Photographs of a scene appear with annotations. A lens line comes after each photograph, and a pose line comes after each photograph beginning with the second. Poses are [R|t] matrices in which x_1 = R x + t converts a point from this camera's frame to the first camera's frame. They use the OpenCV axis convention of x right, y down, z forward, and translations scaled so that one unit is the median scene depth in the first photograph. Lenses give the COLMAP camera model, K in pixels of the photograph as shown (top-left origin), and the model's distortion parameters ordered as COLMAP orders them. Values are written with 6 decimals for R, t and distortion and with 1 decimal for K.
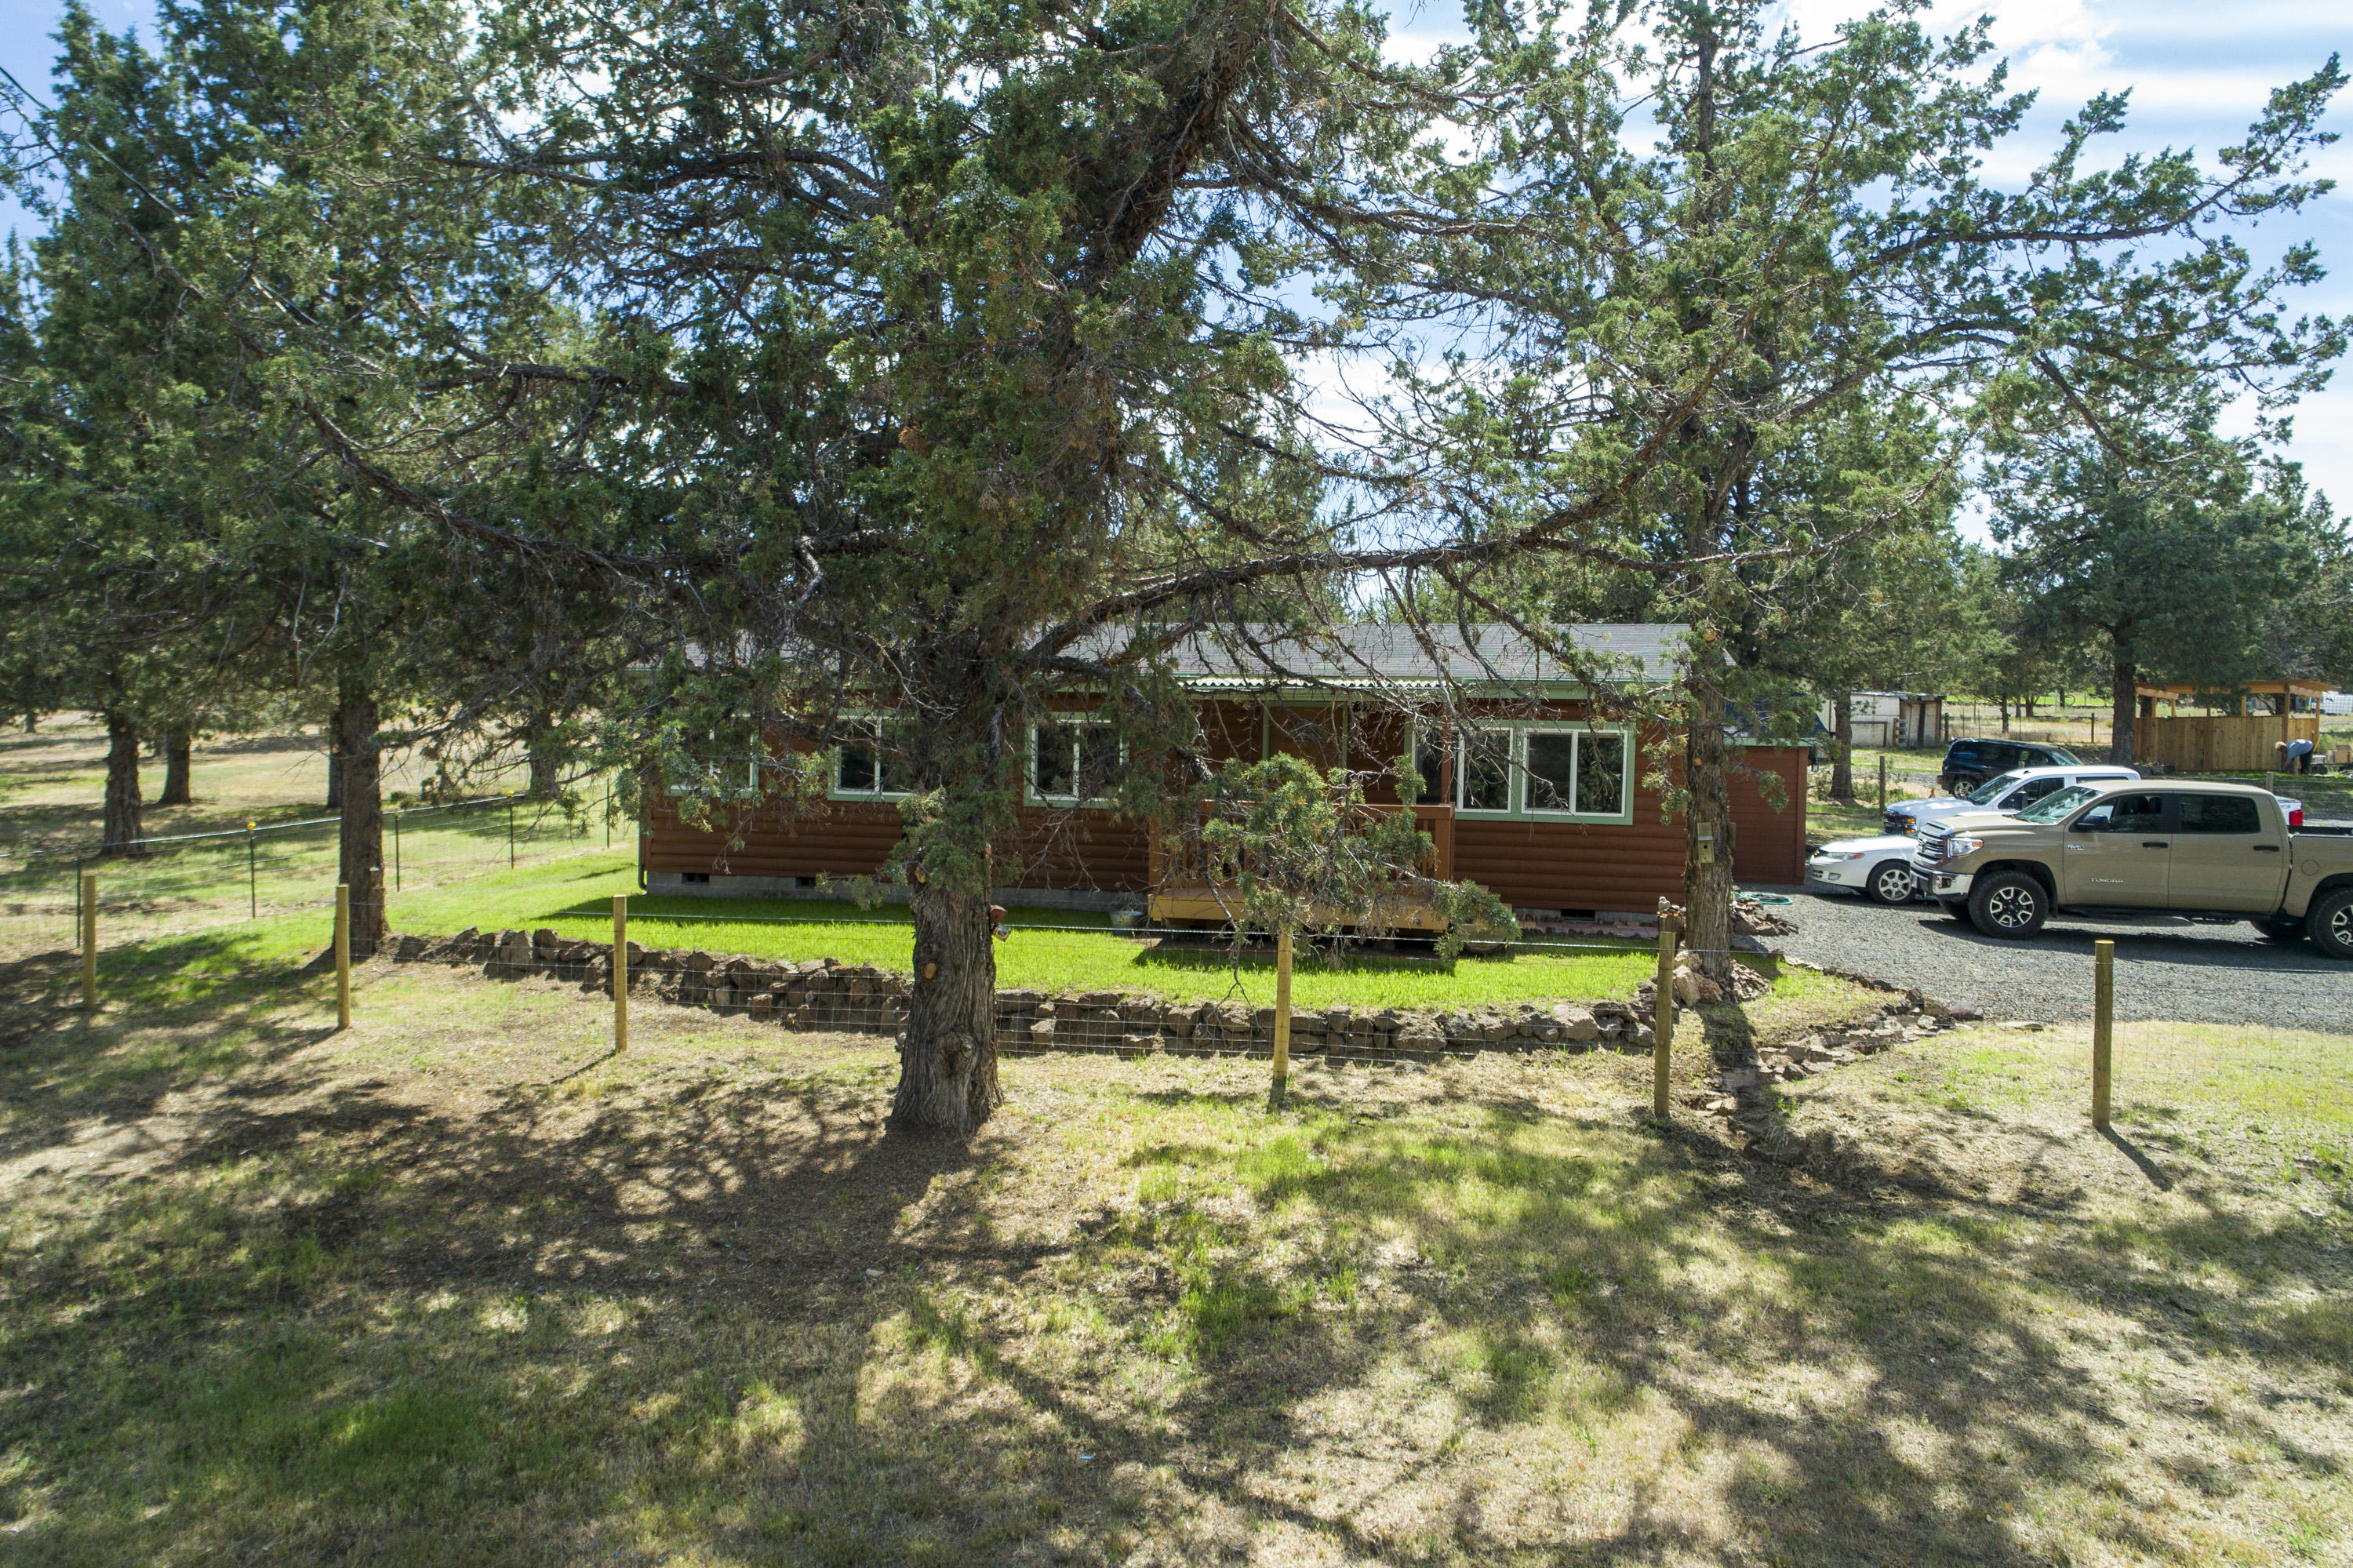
lens RADIAL K [[1691.2, 0, 1176.5], [0, 1691.2, 784.0], [0, 0, 1]] dist [-0.002773, -0.001512]
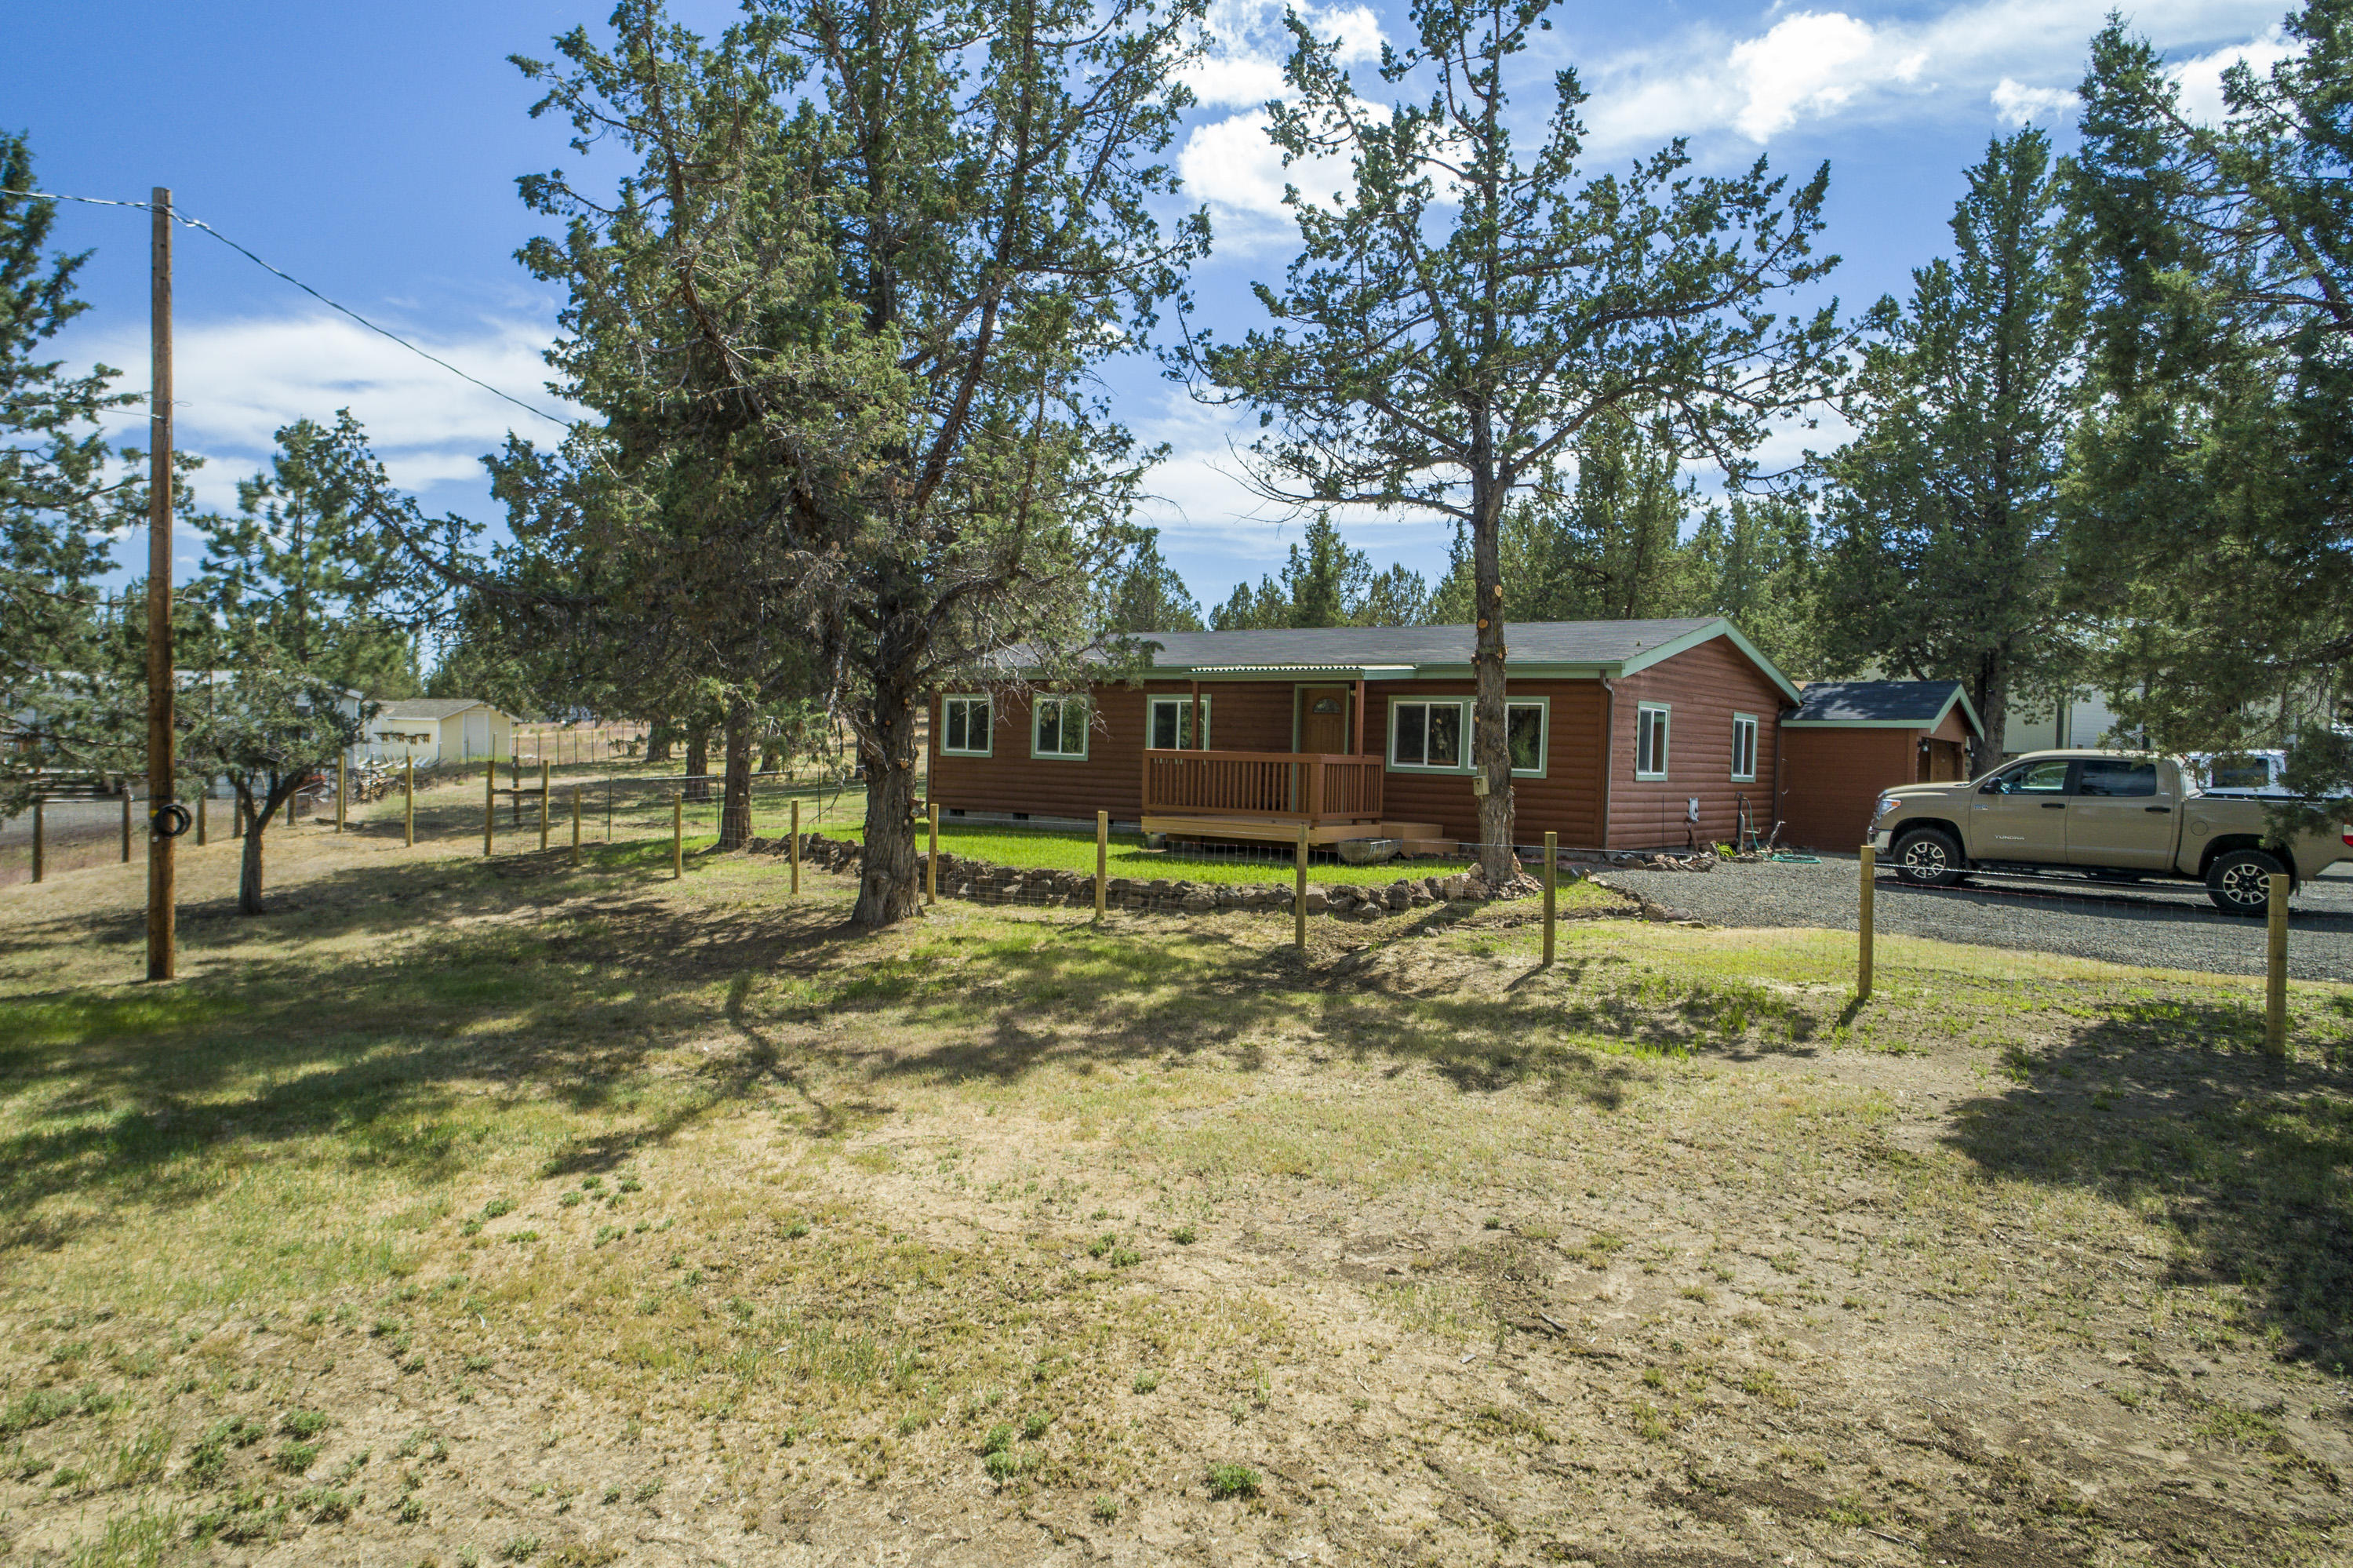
lens RADIAL K [[1691.2, 0, 1176.5], [0, 1691.2, 784.0], [0, 0, 1]] dist [-0.002773, -0.001512]
pose [[0.878850, 0.010356, -0.476987, 0.705984], [-0.017981, 0.999773, -0.011425, 0.052368], [0.476760, 0.018617, 0.878836, -0.279344]]
